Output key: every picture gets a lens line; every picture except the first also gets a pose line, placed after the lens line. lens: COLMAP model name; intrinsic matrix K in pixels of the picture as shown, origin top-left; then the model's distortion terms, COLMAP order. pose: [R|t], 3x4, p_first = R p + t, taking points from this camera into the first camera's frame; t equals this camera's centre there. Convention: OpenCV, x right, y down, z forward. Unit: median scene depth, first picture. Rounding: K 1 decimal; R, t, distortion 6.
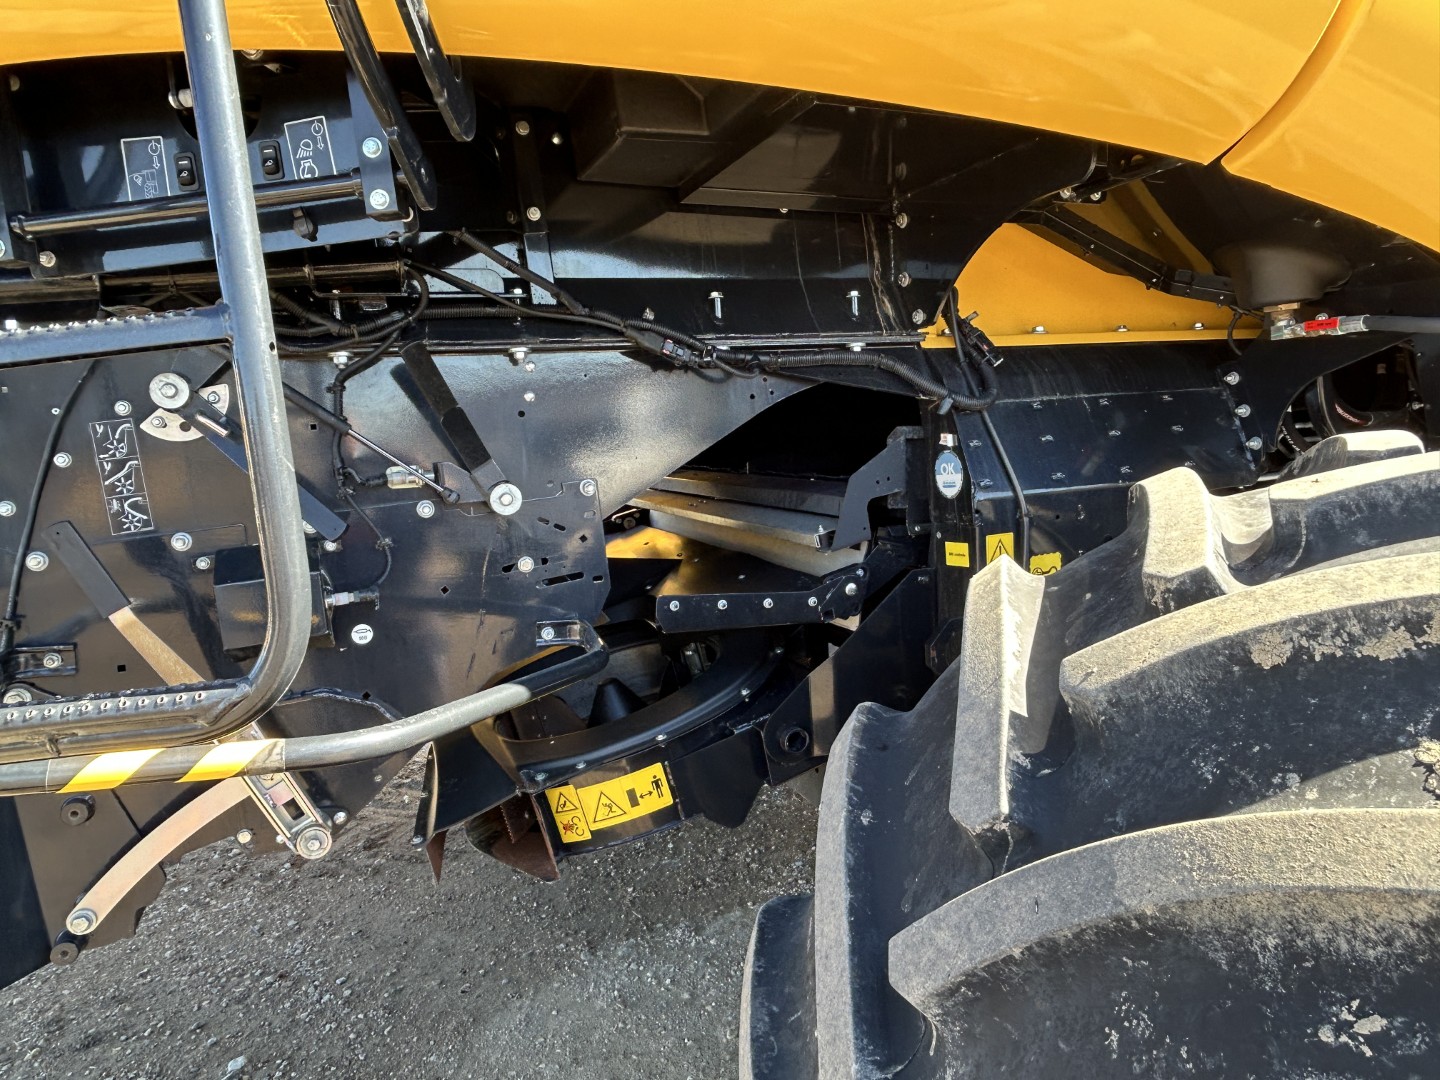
lens RADIAL K [[944.5, 0, 720.0], [0, 944.5, 540.0], [0, 0, 1]] dist [0.003227, 0.001310]
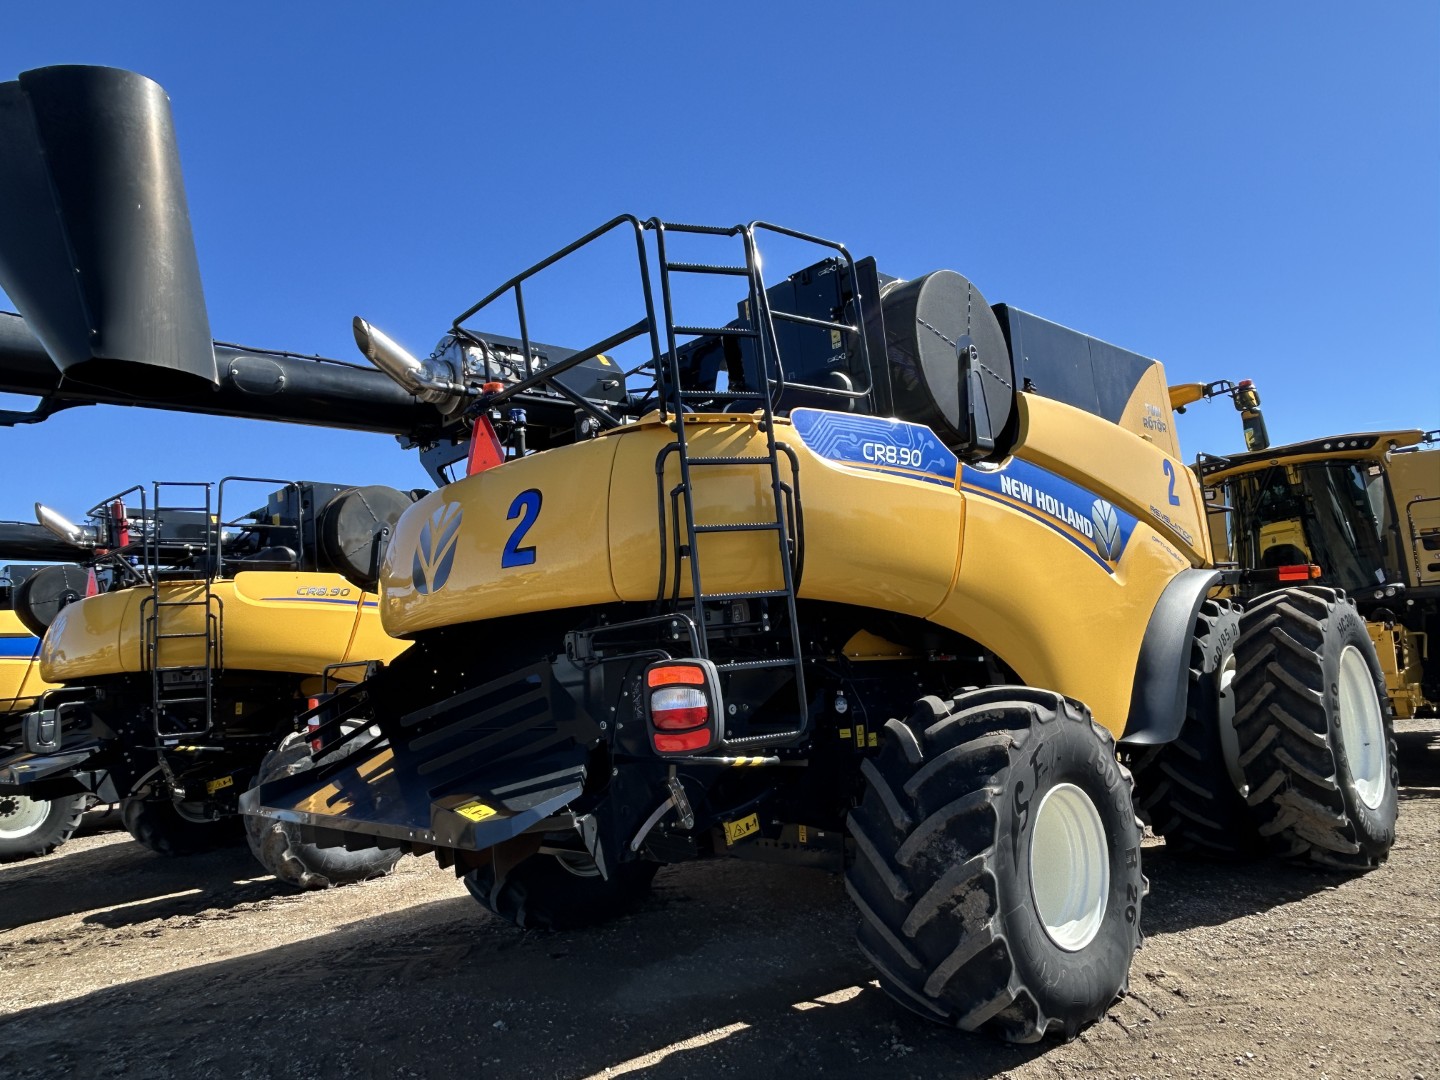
lens RADIAL K [[944.5, 0, 720.0], [0, 944.5, 540.0], [0, 0, 1]] dist [0.003227, 0.001310]
pose [[0.922758, 0.071483, 0.378691, -1.243876], [0.045329, 0.955693, -0.290853, 0.275316], [-0.382704, 0.285553, 0.878634, -1.556345]]
